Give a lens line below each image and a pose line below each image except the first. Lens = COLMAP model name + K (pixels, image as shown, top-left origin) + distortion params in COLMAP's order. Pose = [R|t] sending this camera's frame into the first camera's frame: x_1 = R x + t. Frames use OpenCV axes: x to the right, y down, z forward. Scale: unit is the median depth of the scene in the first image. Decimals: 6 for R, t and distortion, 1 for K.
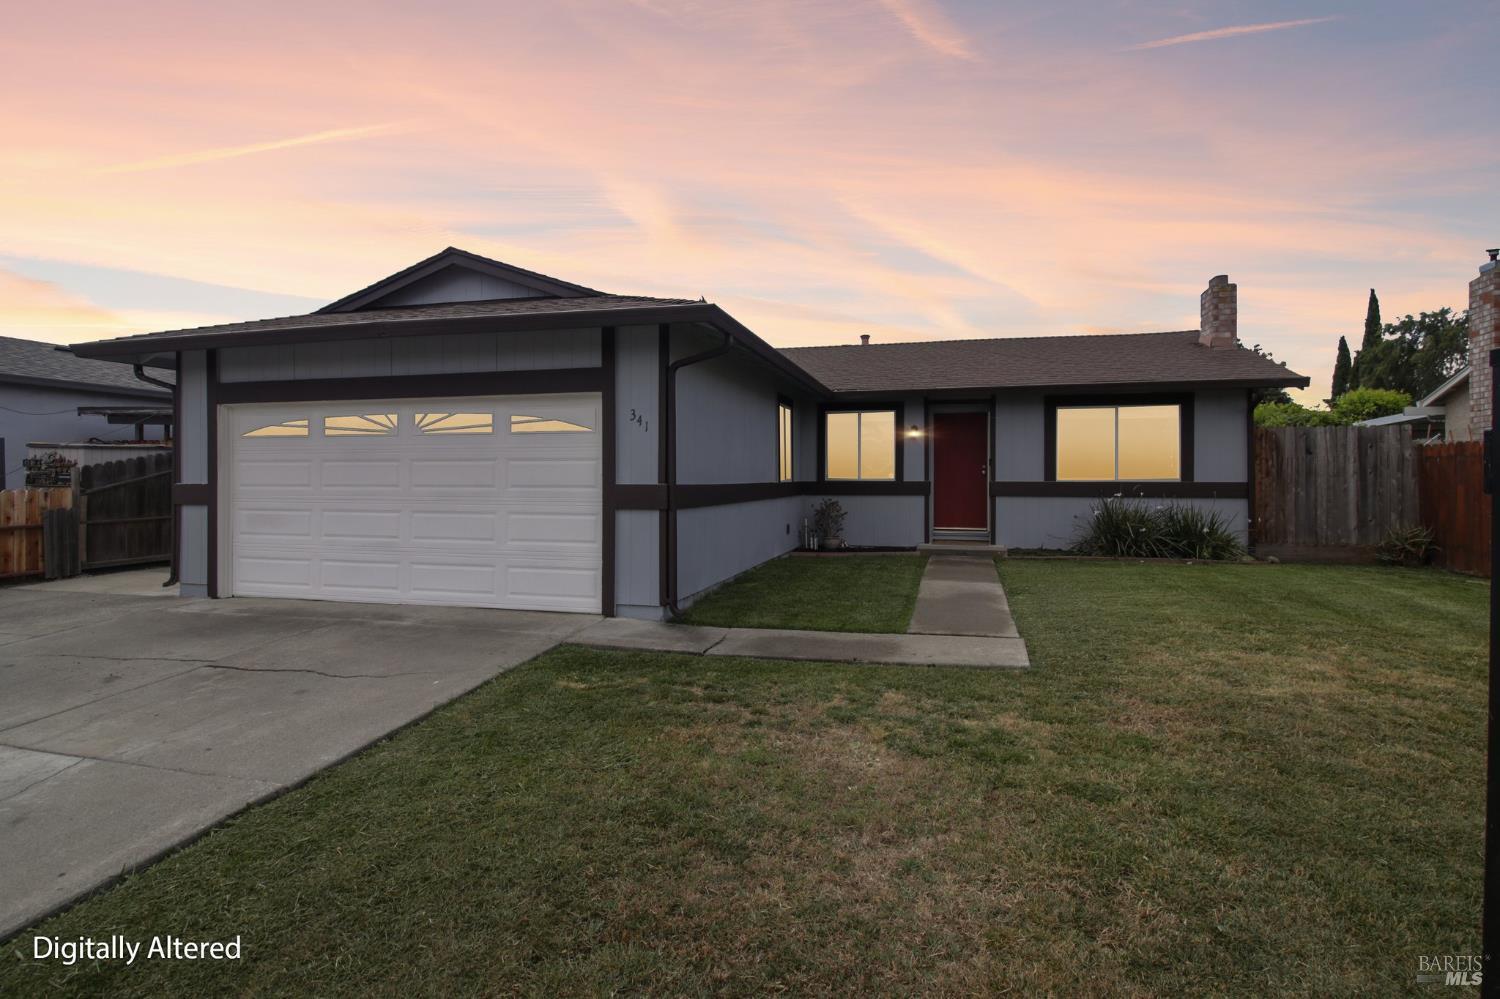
lens RADIAL K [[778.4, 0, 751.3], [0, 778.4, 489.8], [0, 0, 1]] dist [-0.003752, -0.010917]
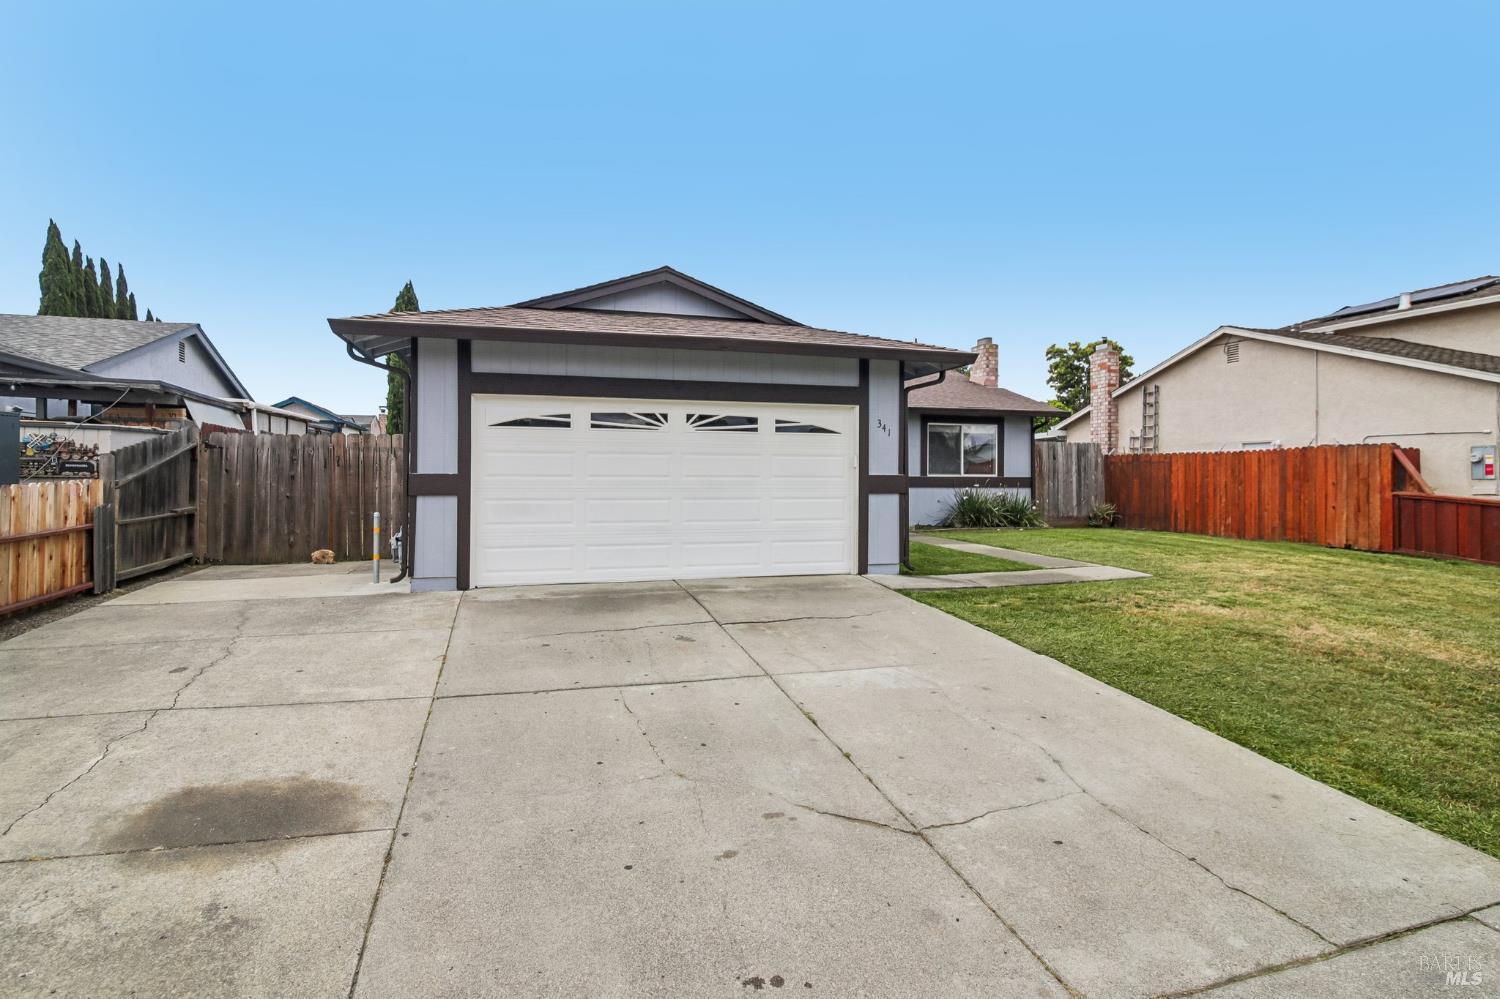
lens RADIAL K [[778.4, 0, 746.2], [0, 778.4, 488.7], [0, 0, 1]] dist [-0.003752, -0.010917]
pose [[0.851637, -0.005064, 0.524108, -0.725414], [0.005271, 0.999986, 0.001098, 0.009728], [-0.524105, 0.001827, 0.851651, -0.022794]]
